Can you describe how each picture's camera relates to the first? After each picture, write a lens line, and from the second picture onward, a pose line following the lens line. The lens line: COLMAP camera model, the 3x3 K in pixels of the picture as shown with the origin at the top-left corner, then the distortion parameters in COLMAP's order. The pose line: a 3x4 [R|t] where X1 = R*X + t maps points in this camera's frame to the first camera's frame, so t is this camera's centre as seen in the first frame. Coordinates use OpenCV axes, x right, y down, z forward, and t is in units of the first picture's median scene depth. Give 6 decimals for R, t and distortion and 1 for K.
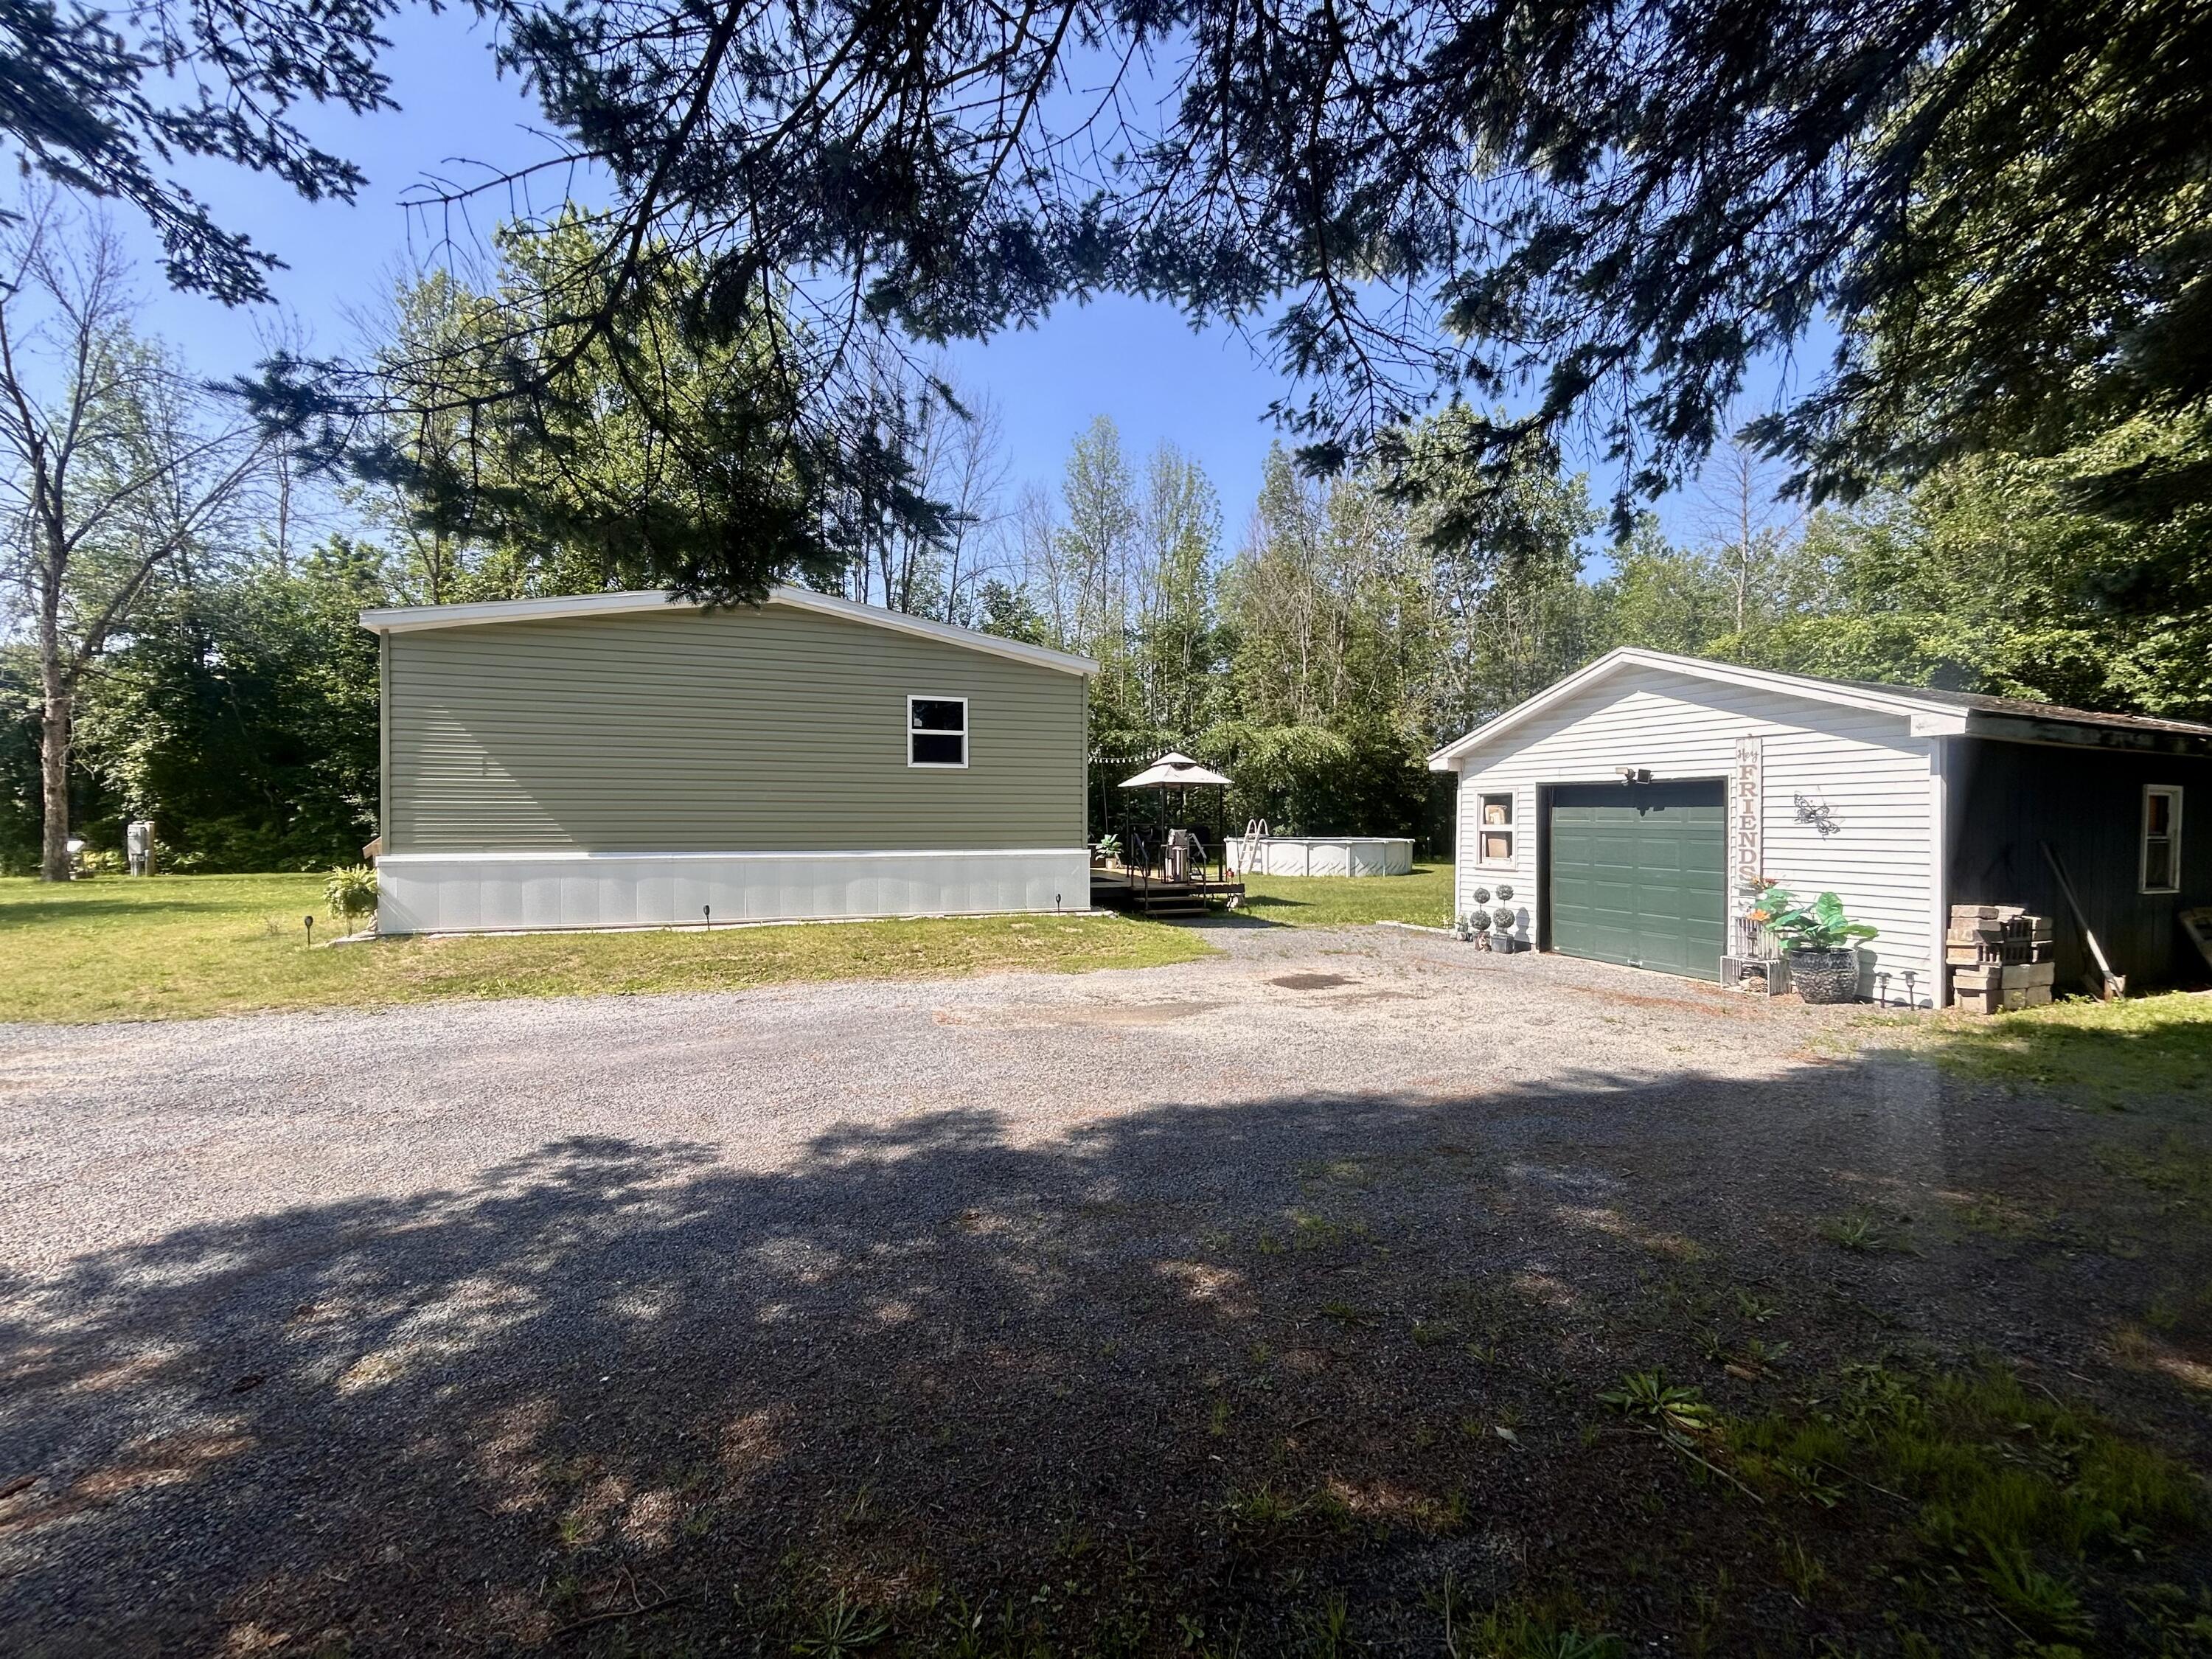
lens RADIAL K [[897.2, 0, 1110.7], [0, 897.2, 828.0], [0, 0, 1]] dist [0.001165, 0.000443]
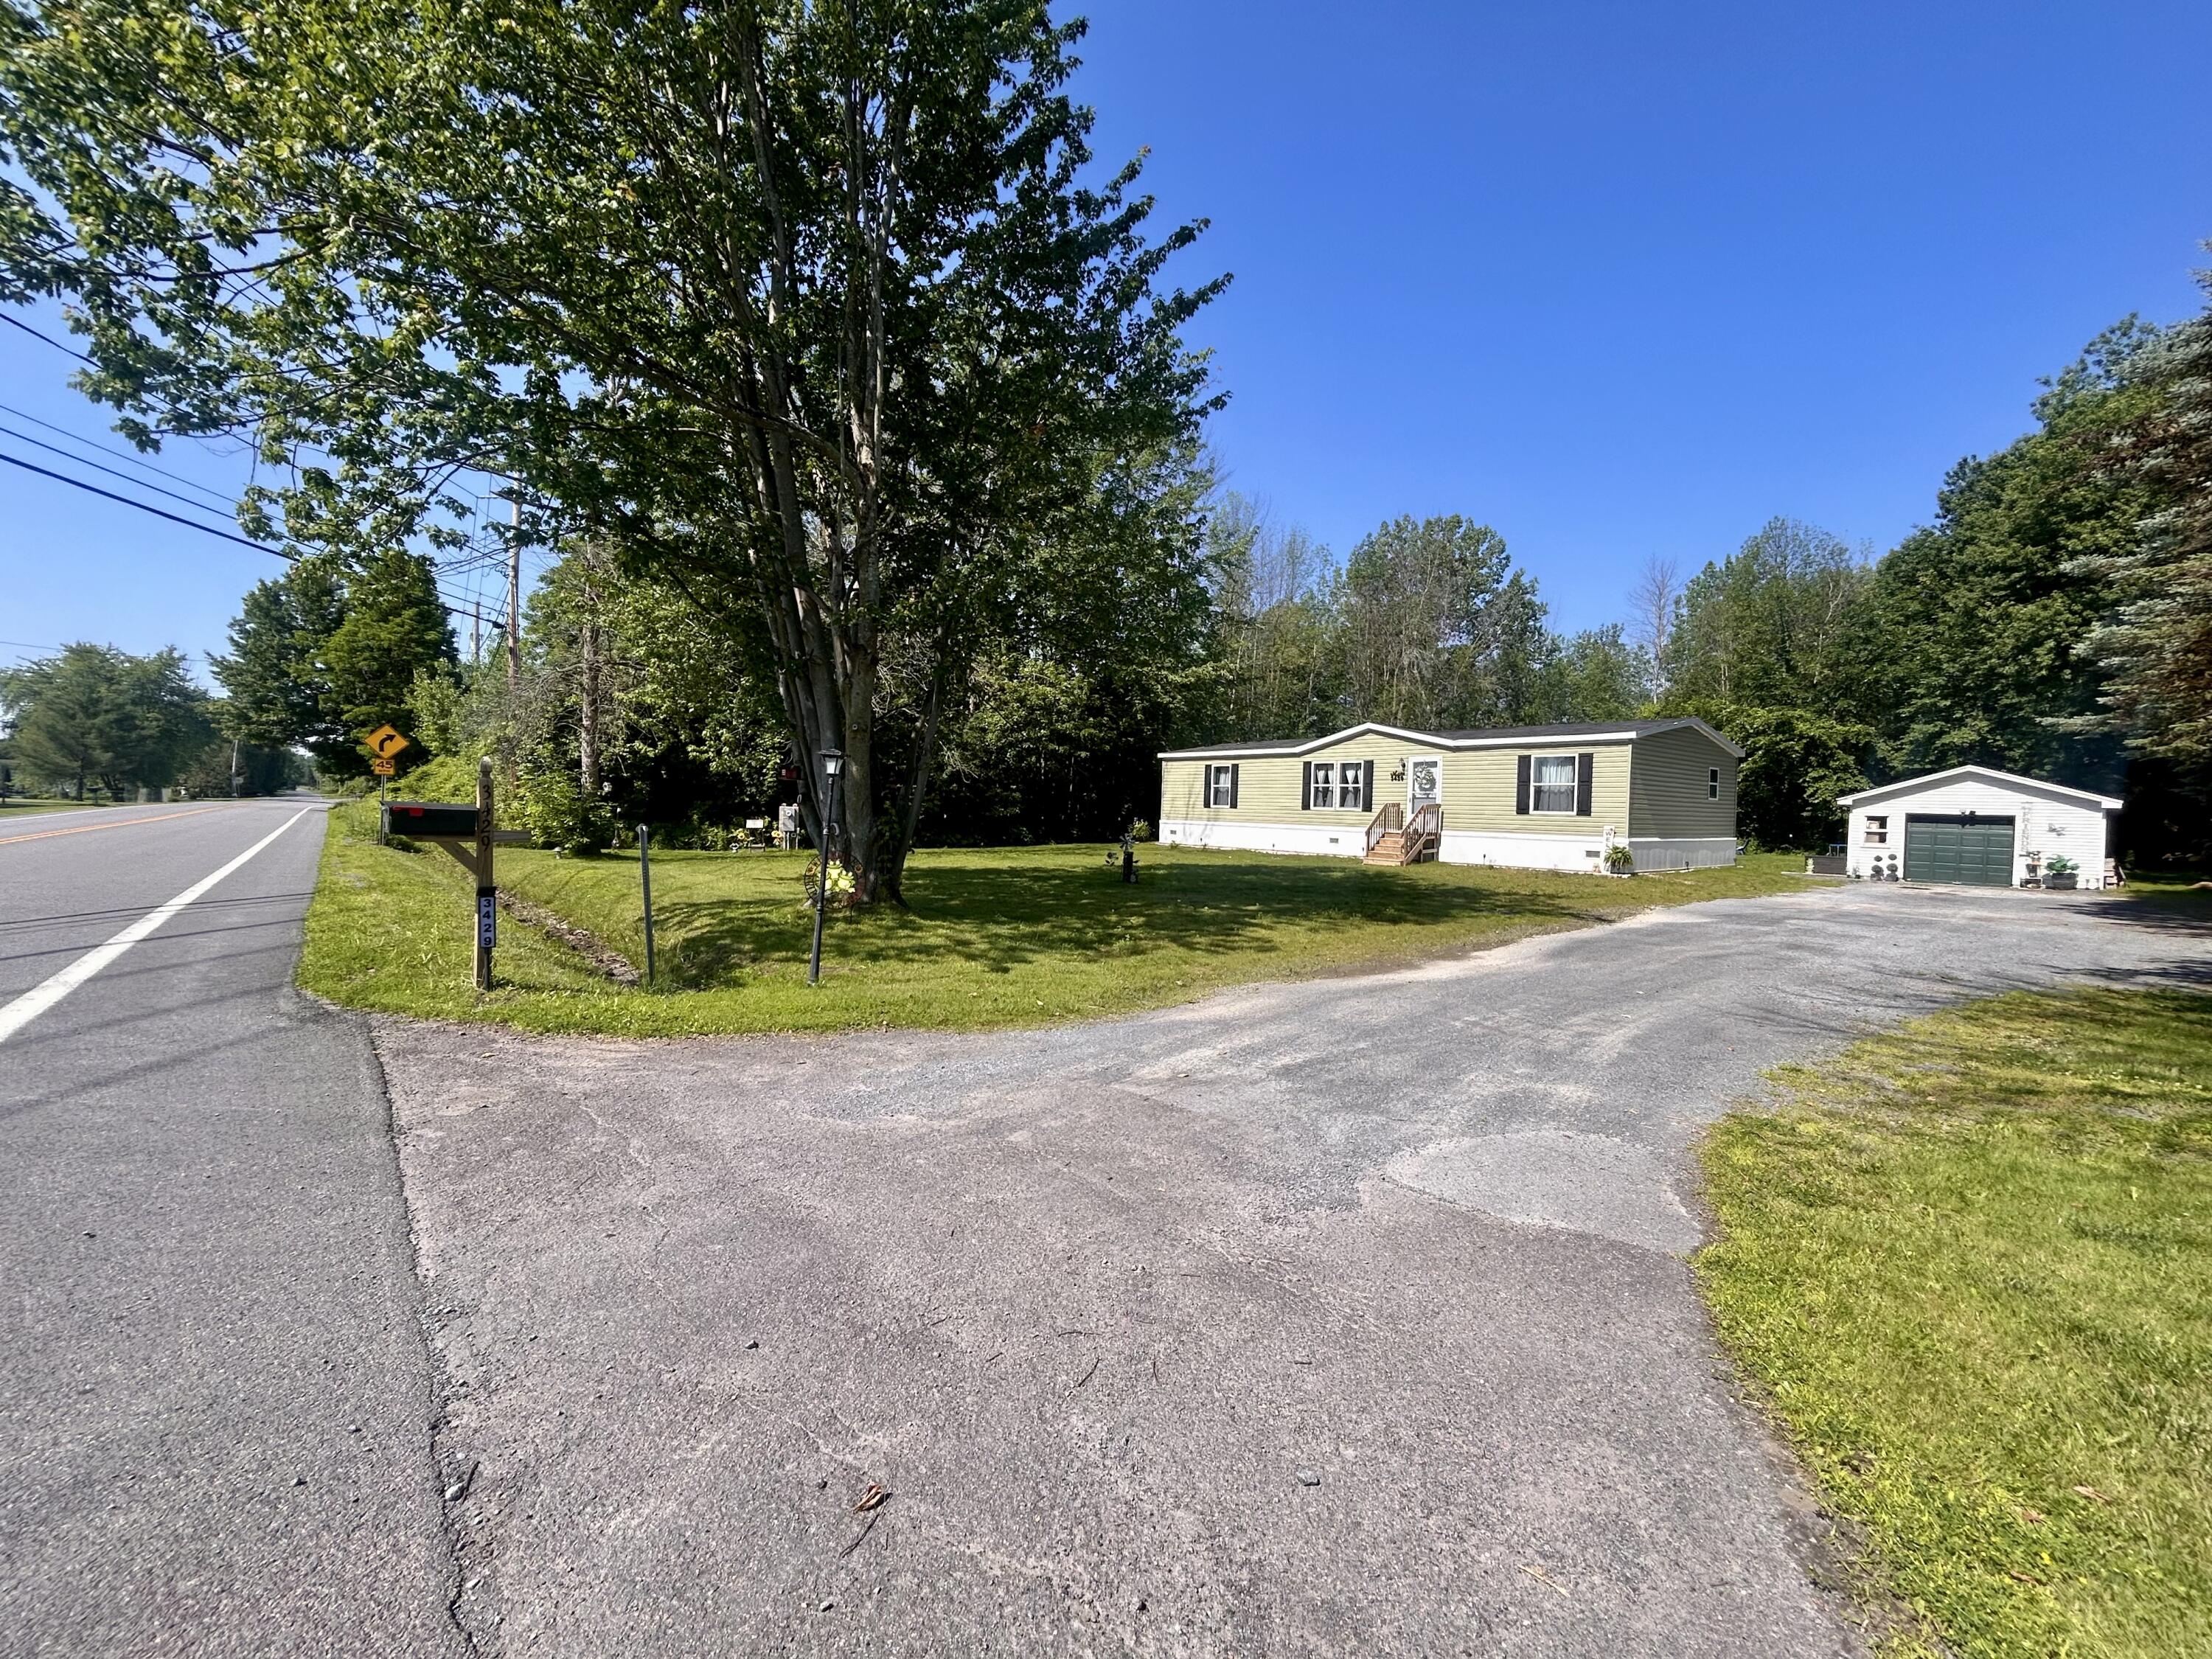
lens RADIAL K [[897.2, 0, 1109.3], [0, 897.2, 832.9], [0, 0, 1]] dist [0.001165, 0.000443]
pose [[0.943545, 0.012911, 0.330992, -3.012586], [-0.020828, 0.999575, 0.020385, -0.000461], [-0.330588, -0.026128, 0.943413, -0.759521]]
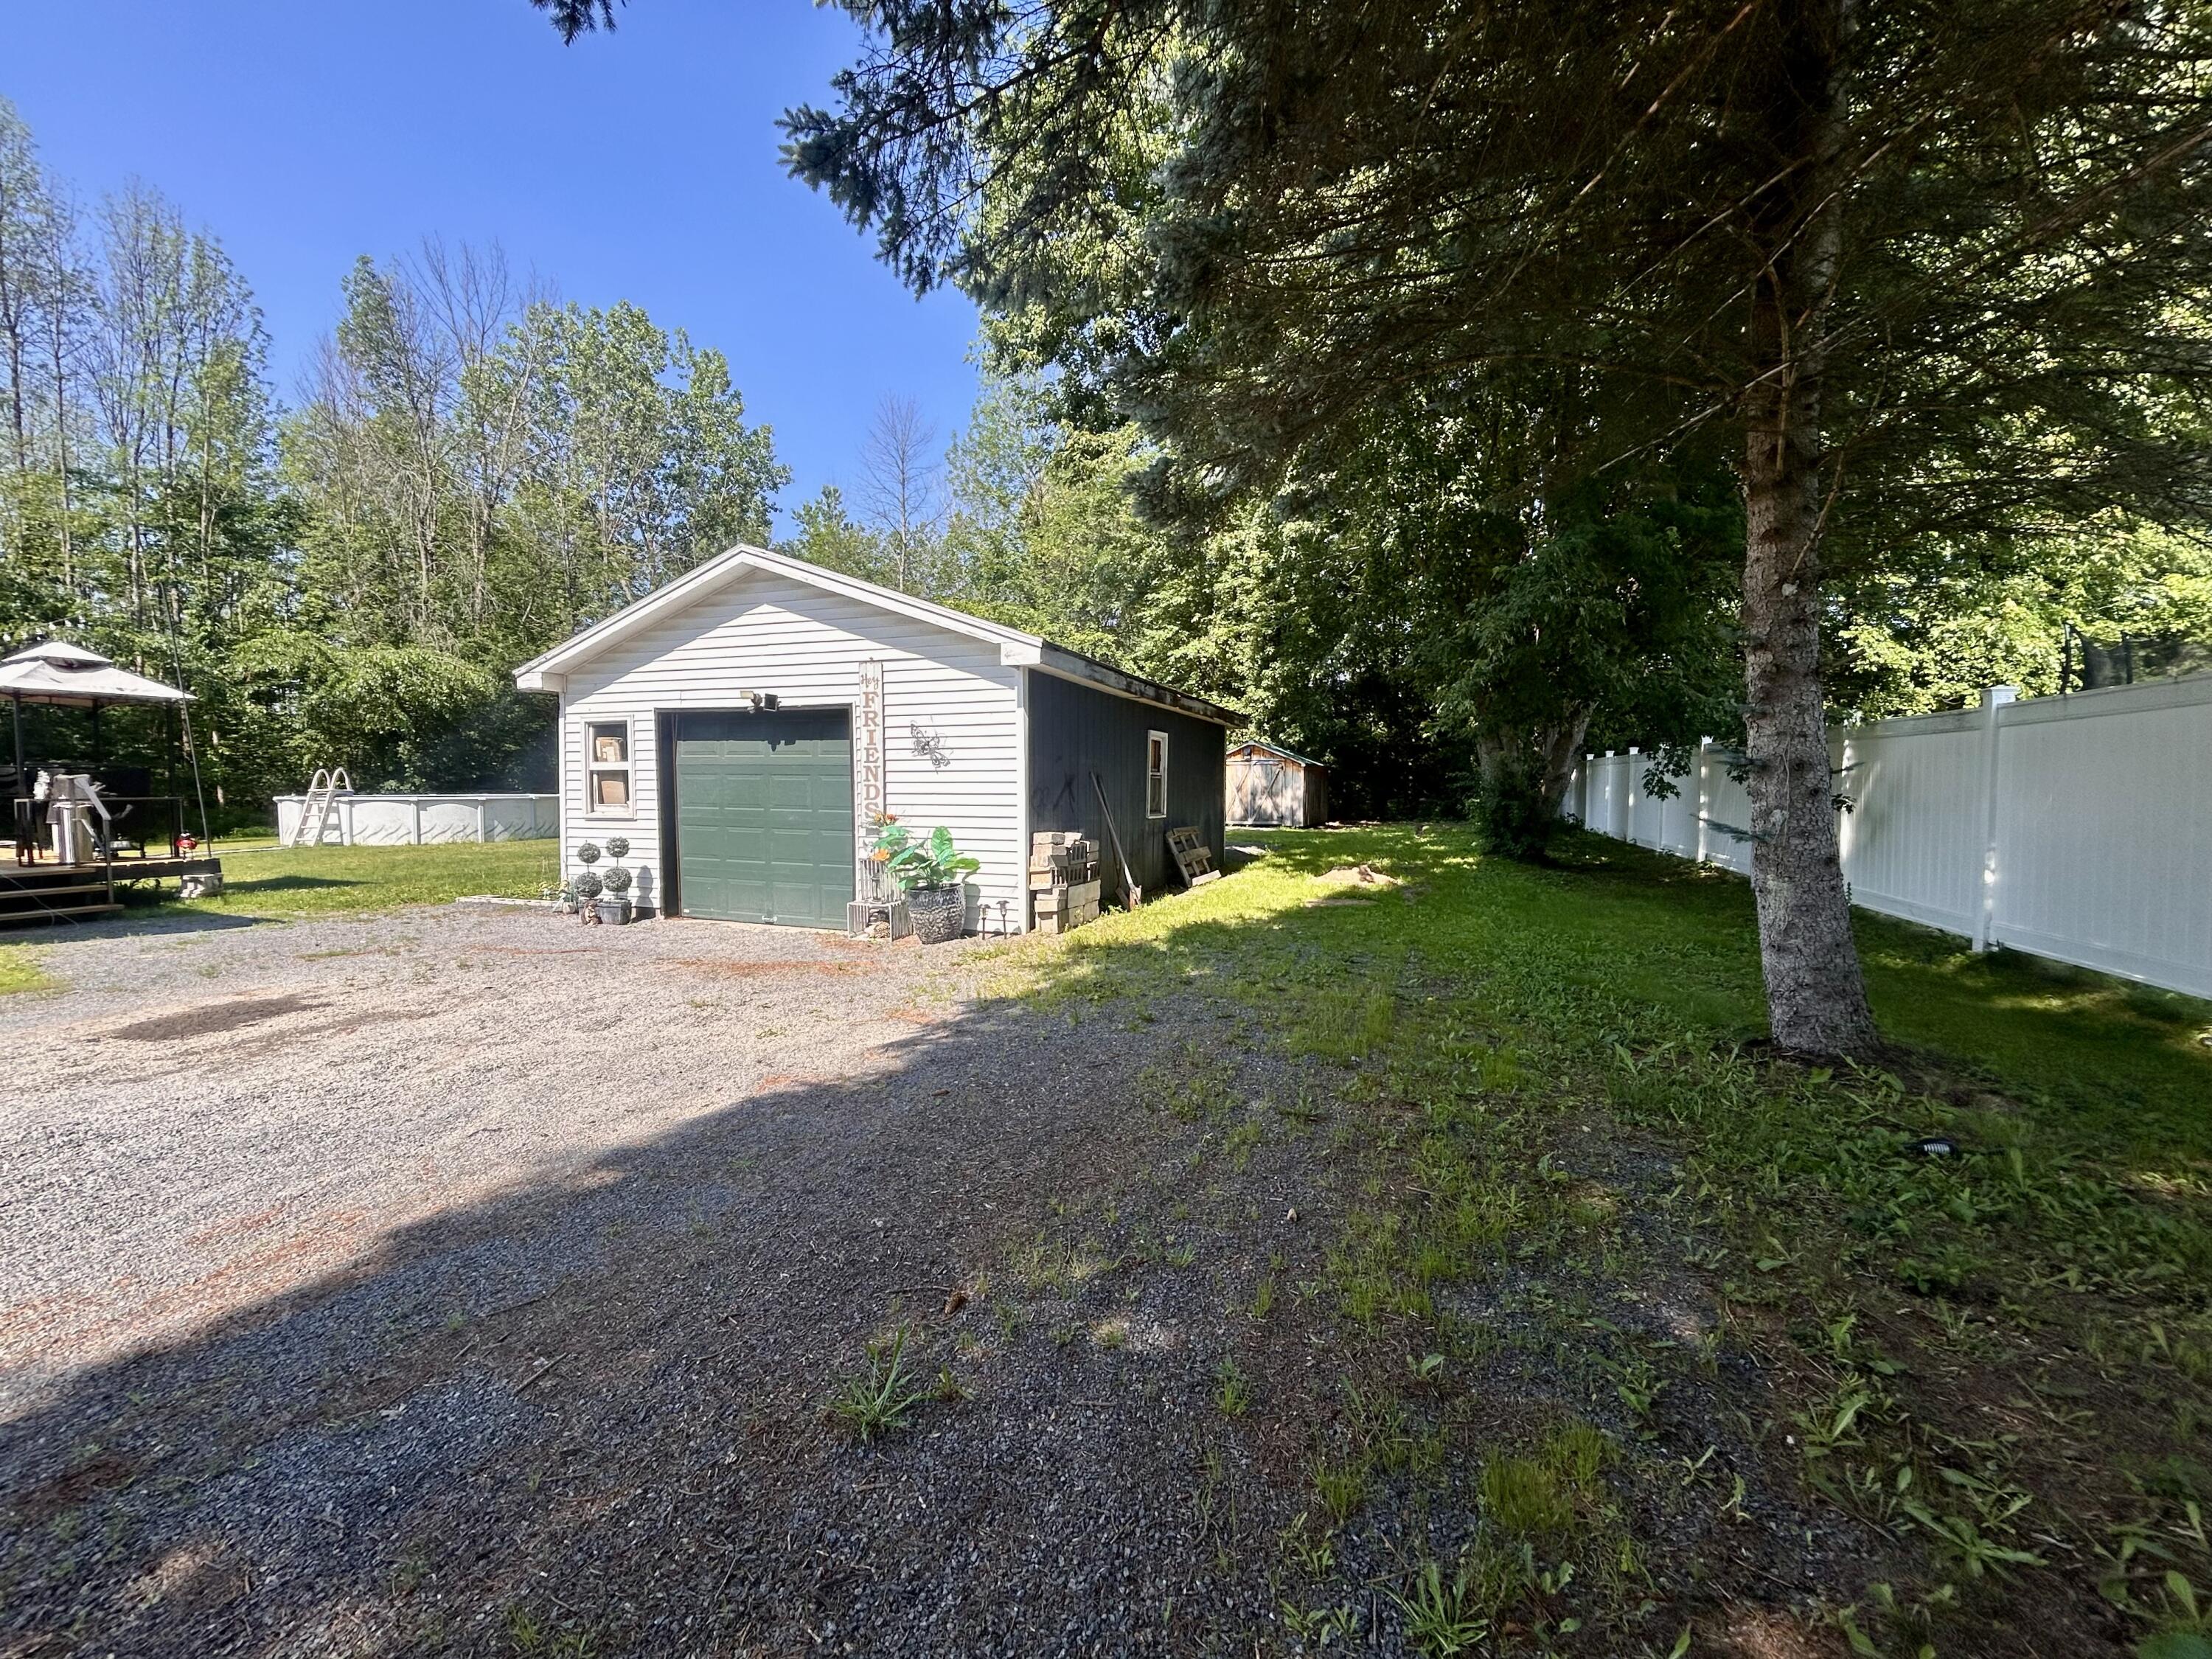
lens RADIAL K [[897.2, 0, 1109.8], [0, 897.2, 824.9], [0, 0, 1]] dist [0.001165, 0.000443]
pose [[0.678070, -0.036520, 0.734089, 0.196545], [0.006724, 0.999031, 0.043490, 0.026552], [-0.734966, -0.024553, 0.677659, 0.194787]]
